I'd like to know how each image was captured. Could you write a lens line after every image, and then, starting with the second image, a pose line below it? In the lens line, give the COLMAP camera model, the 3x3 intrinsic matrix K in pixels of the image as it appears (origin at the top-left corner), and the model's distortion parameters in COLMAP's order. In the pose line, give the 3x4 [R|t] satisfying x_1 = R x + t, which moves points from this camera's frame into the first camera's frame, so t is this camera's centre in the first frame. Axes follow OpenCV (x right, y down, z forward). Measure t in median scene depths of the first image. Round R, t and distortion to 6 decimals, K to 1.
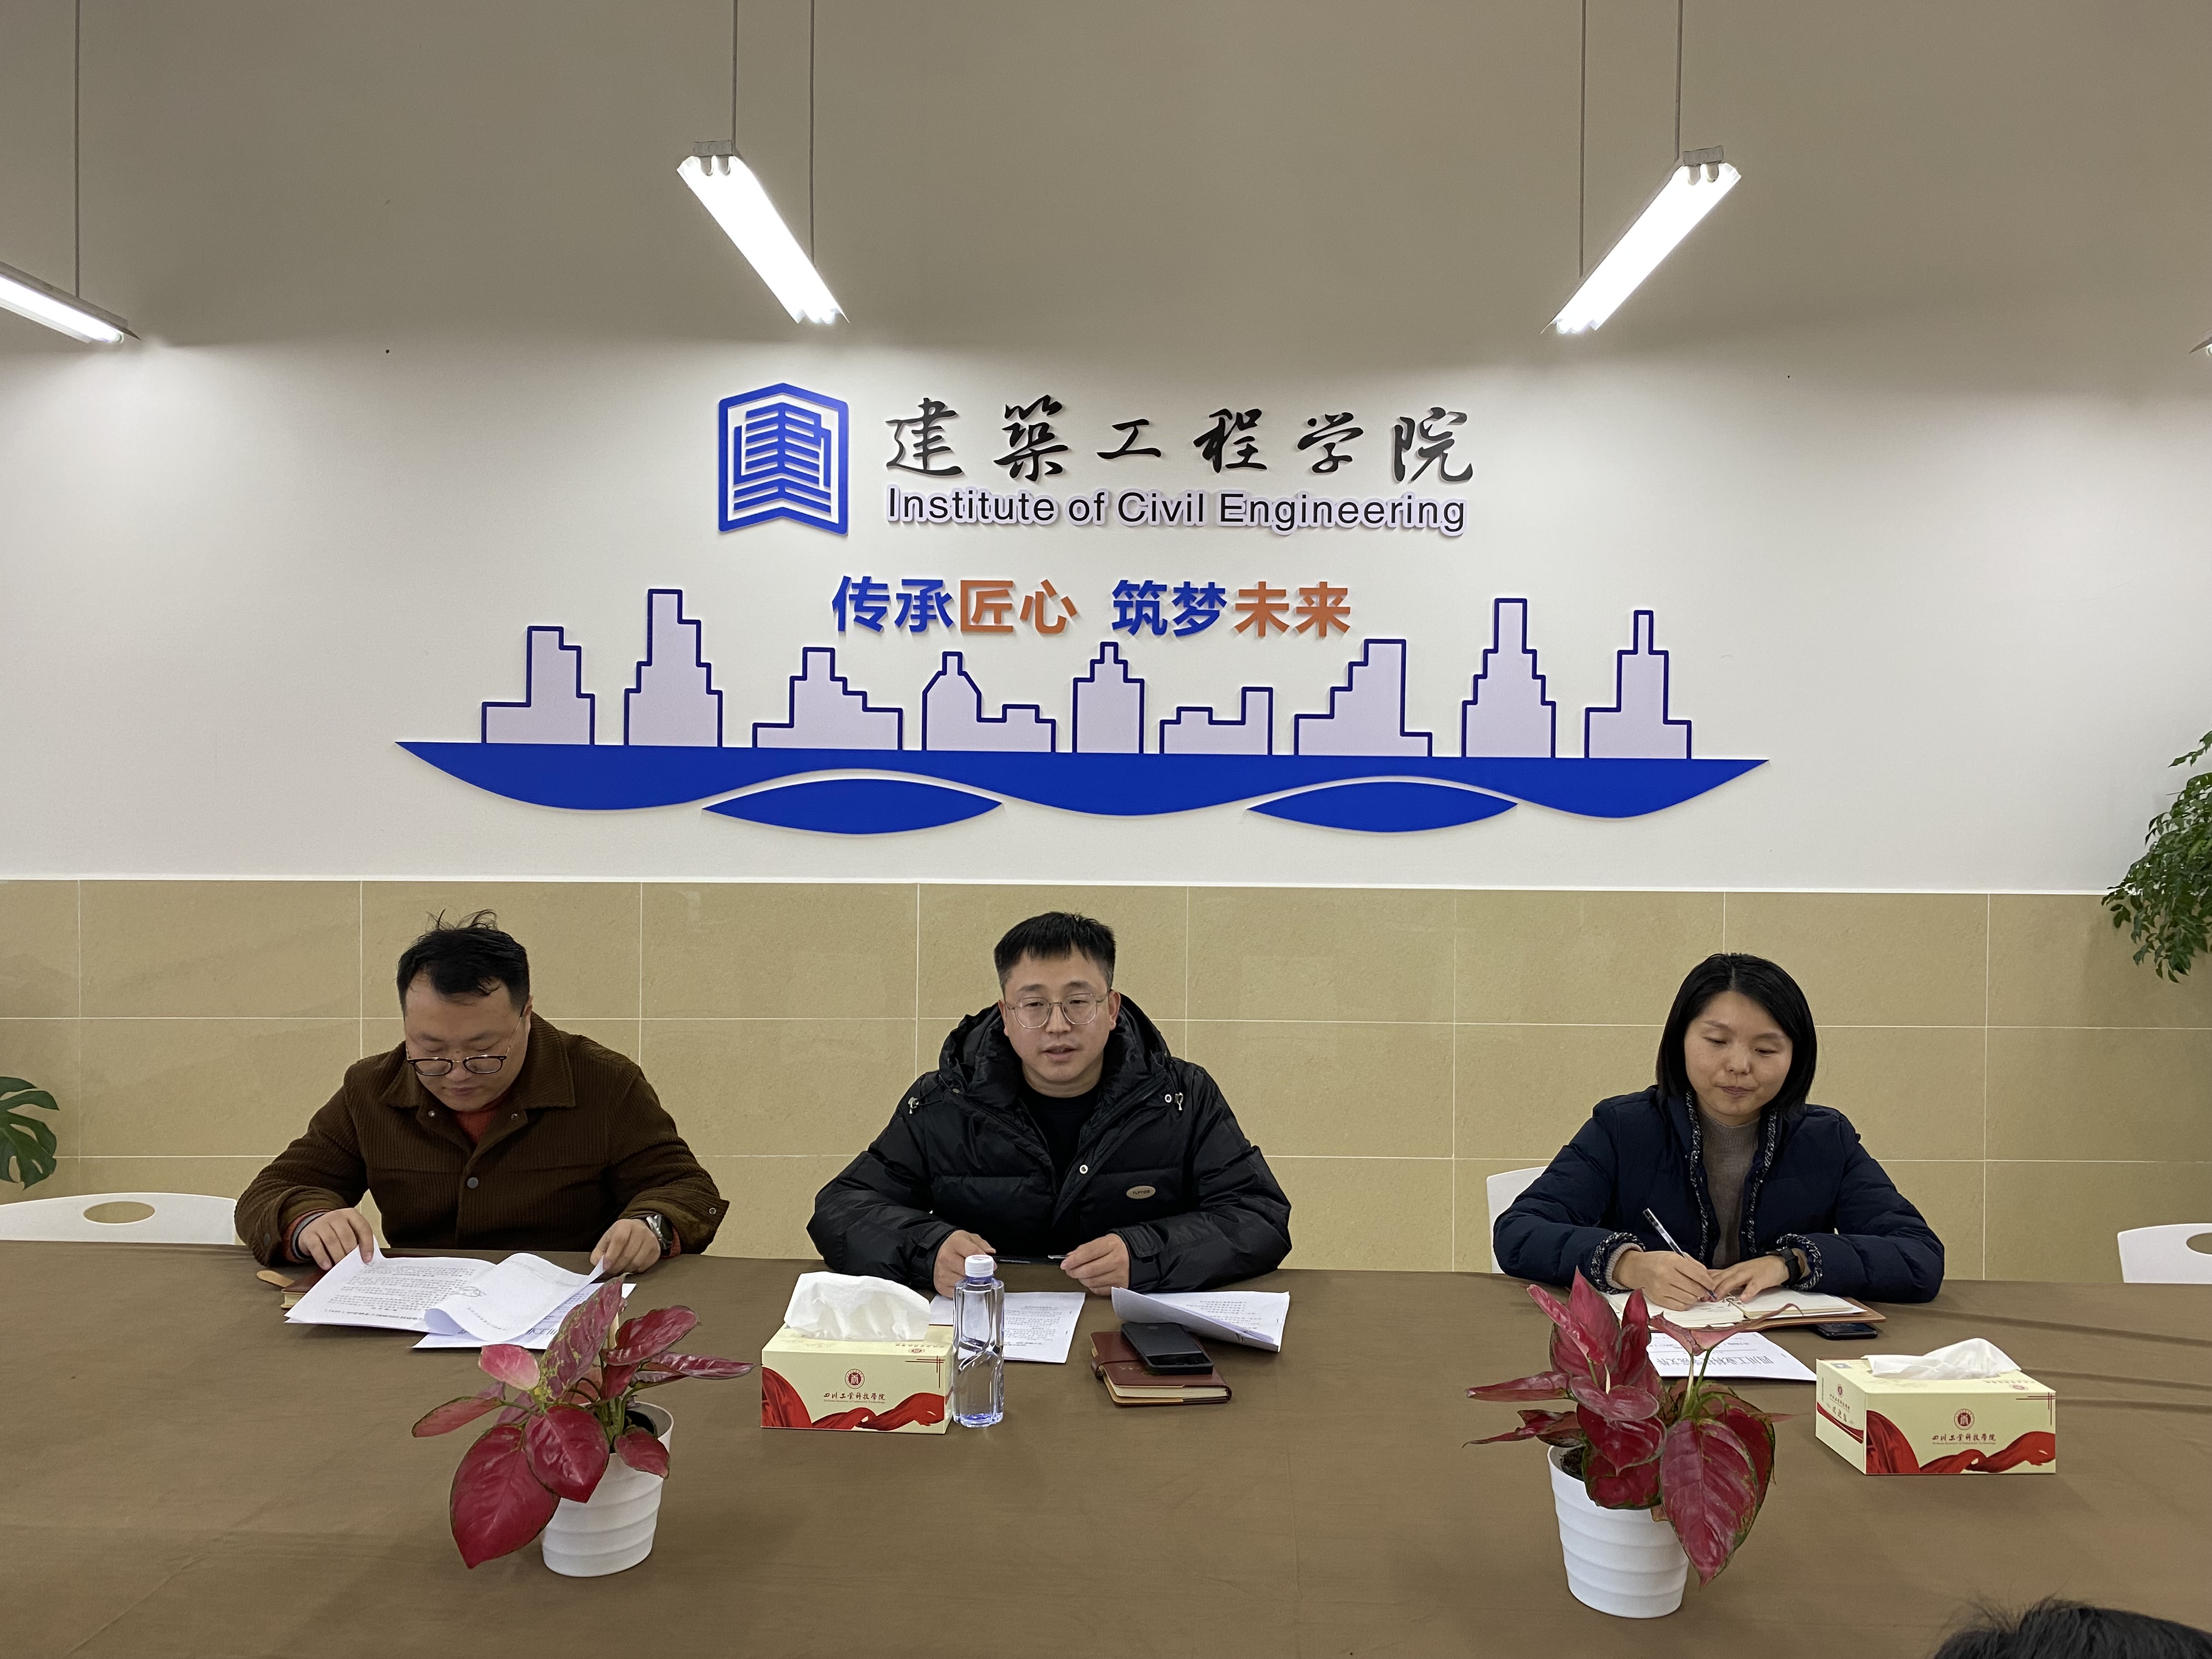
lens RADIAL K [[1663.0, 0, 1106.7], [0, 1663.0, 833.3], [0, 0, 1]] dist [0.009353, -0.001853]
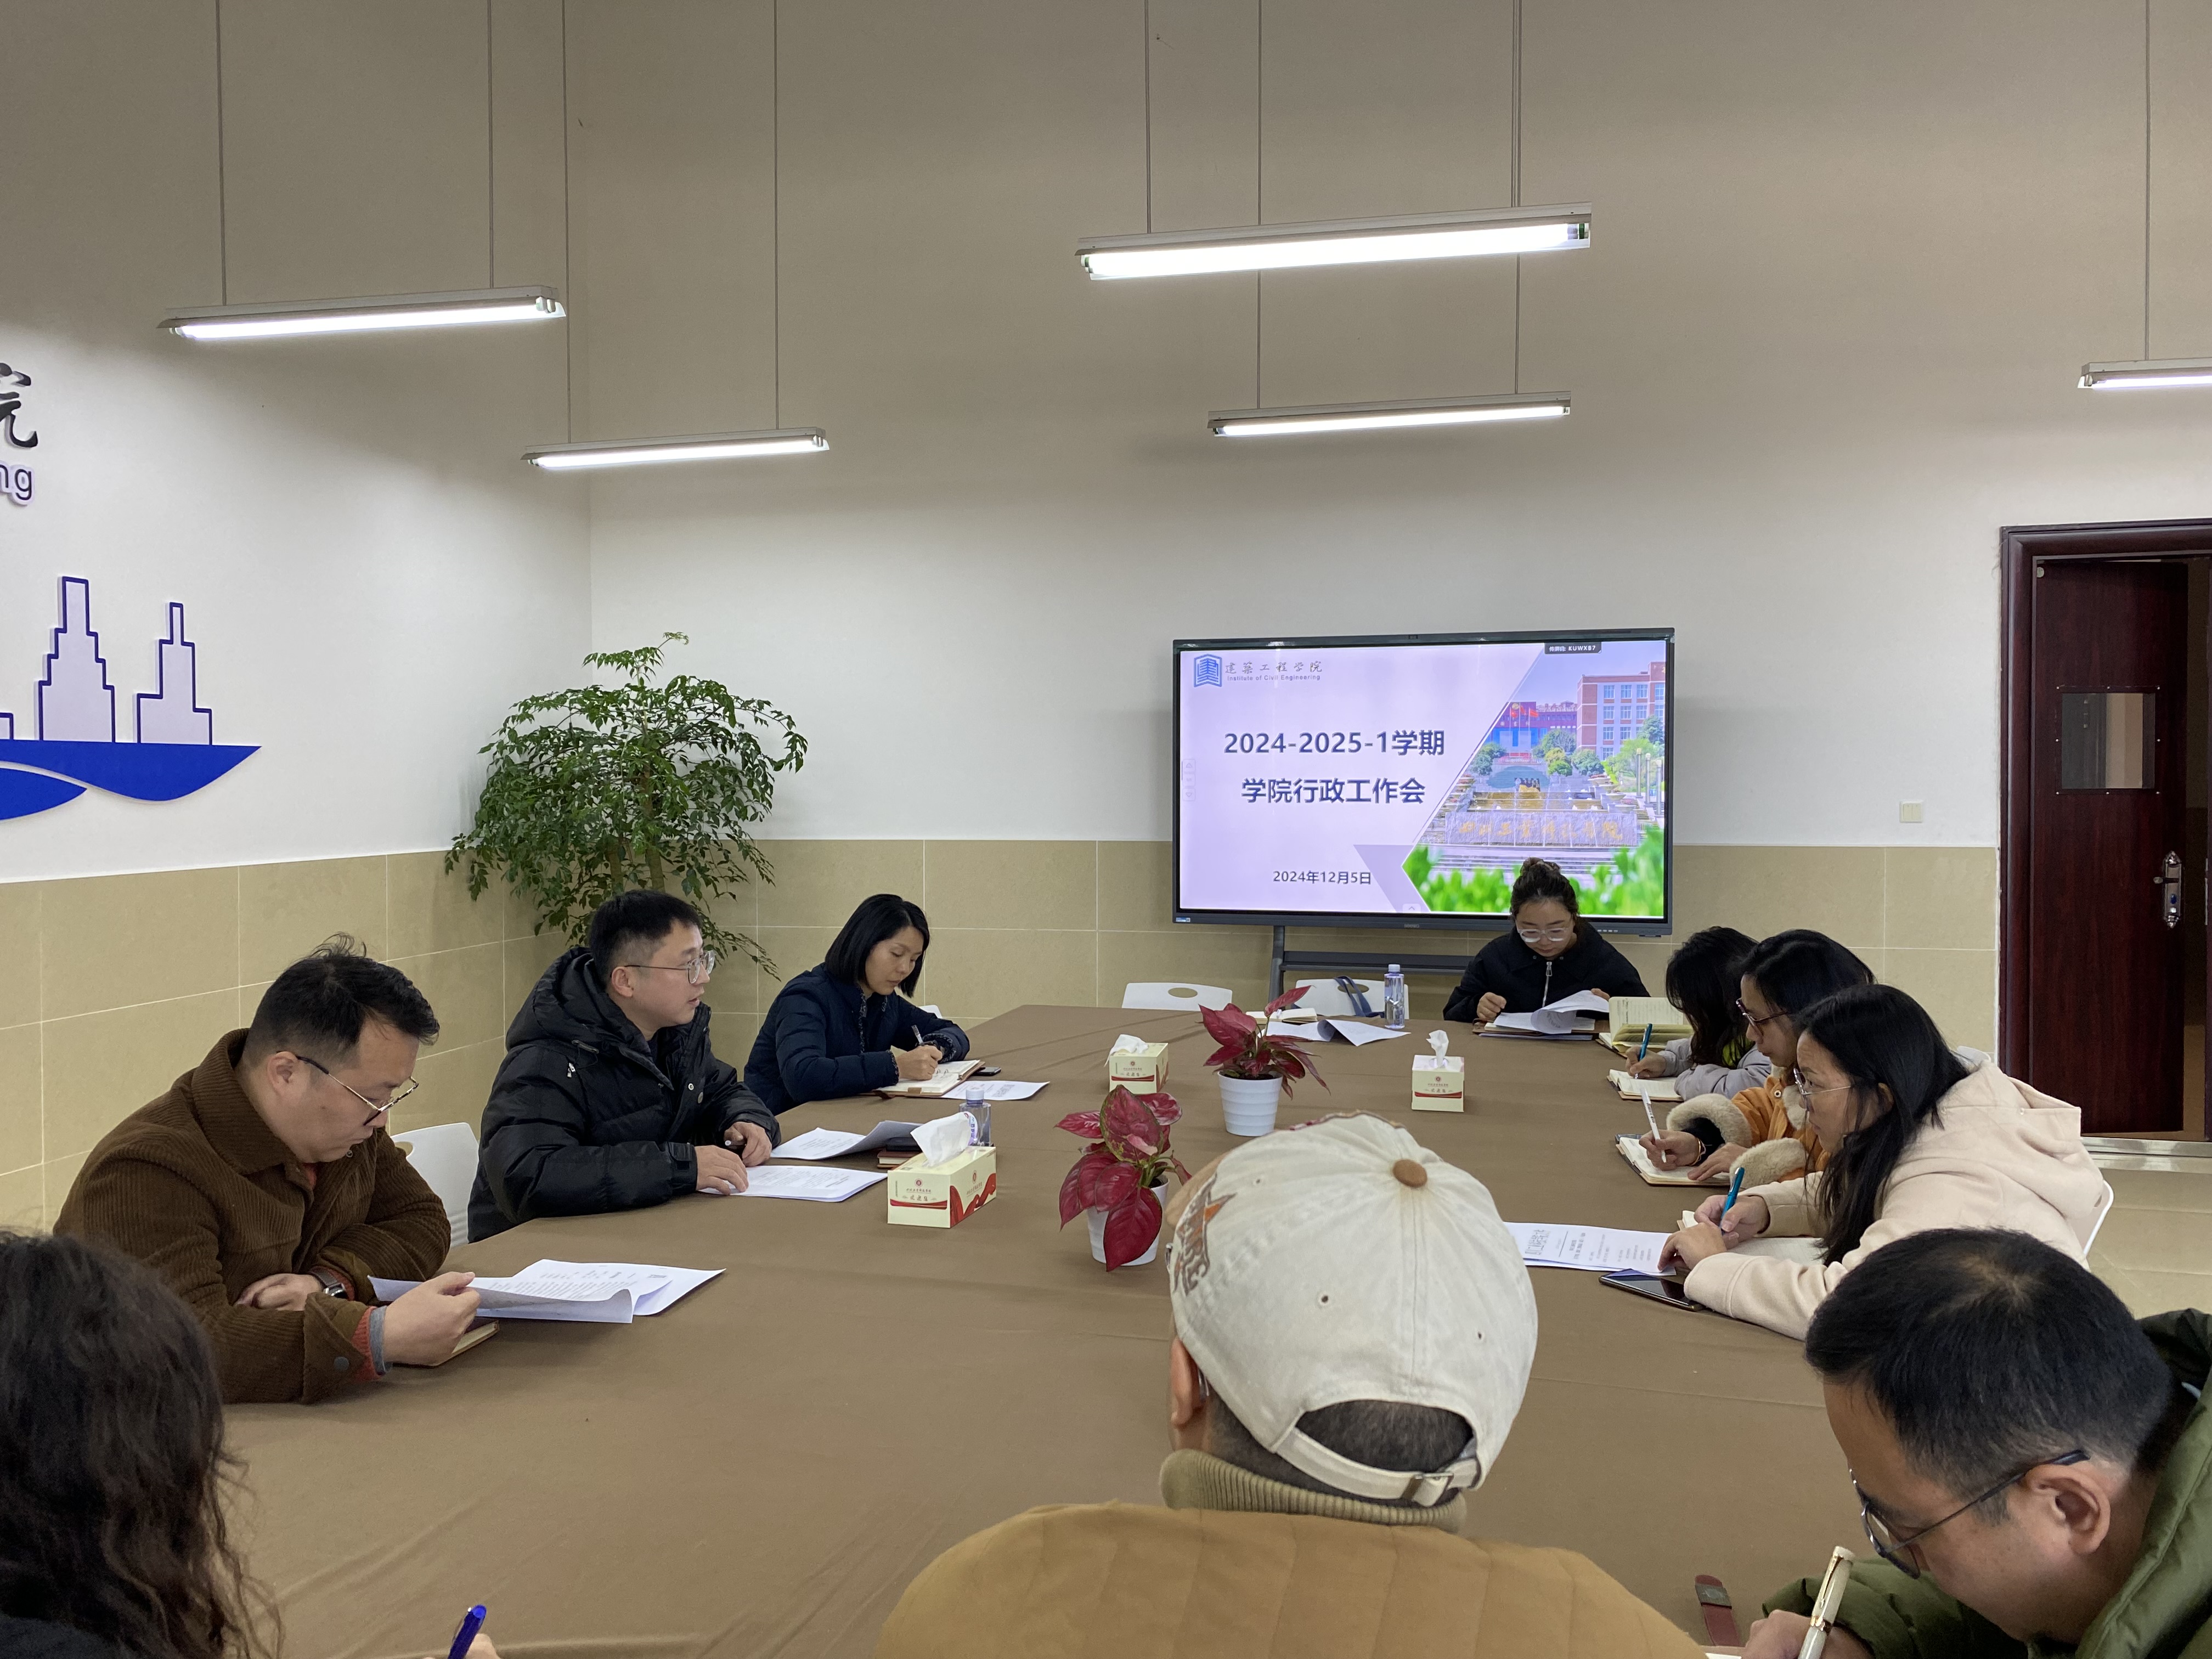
lens RADIAL K [[1663.0, 0, 1107.3], [0, 1663.0, 819.4], [0, 0, 1]] dist [0.009353, -0.001853]
pose [[0.218416, -0.033216, 0.975290, -0.582082], [0.018919, 0.999377, 0.029800, -0.017589], [-0.975672, 0.011943, 0.218908, 0.198553]]
